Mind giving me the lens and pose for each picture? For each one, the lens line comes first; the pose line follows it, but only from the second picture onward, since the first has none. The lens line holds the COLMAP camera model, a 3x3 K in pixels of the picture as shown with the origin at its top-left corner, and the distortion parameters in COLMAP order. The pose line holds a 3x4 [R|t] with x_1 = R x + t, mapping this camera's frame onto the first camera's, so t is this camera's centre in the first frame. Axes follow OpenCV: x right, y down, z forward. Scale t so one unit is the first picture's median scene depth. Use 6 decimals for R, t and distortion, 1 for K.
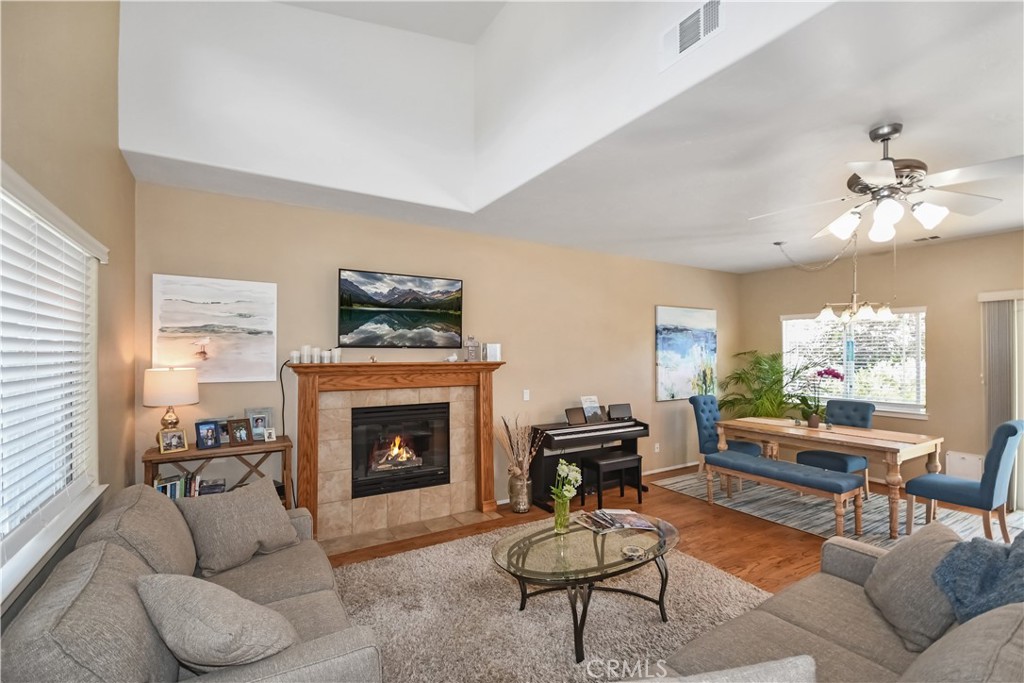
lens RADIAL K [[455.1, 0, 506.6], [0, 455.1, 353.2], [0, 0, 1]] dist [0.003155, 0.000511]
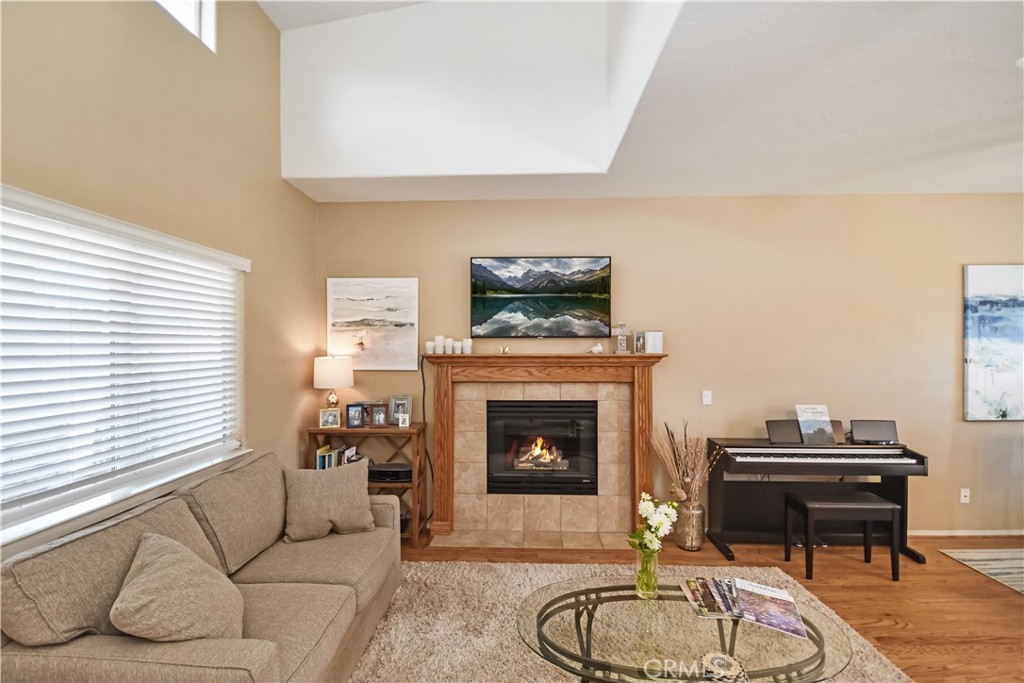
lens RADIAL K [[460.6, 0, 507.0], [0, 460.6, 349.5], [0, 0, 1]] dist [-0.004335, -0.000904]
pose [[0.830352, 0.003012, -0.557231, 0.240970], [0.002466, 0.999956, 0.009079, 0.003522], [0.557233, -0.008912, 0.830308, 0.209210]]
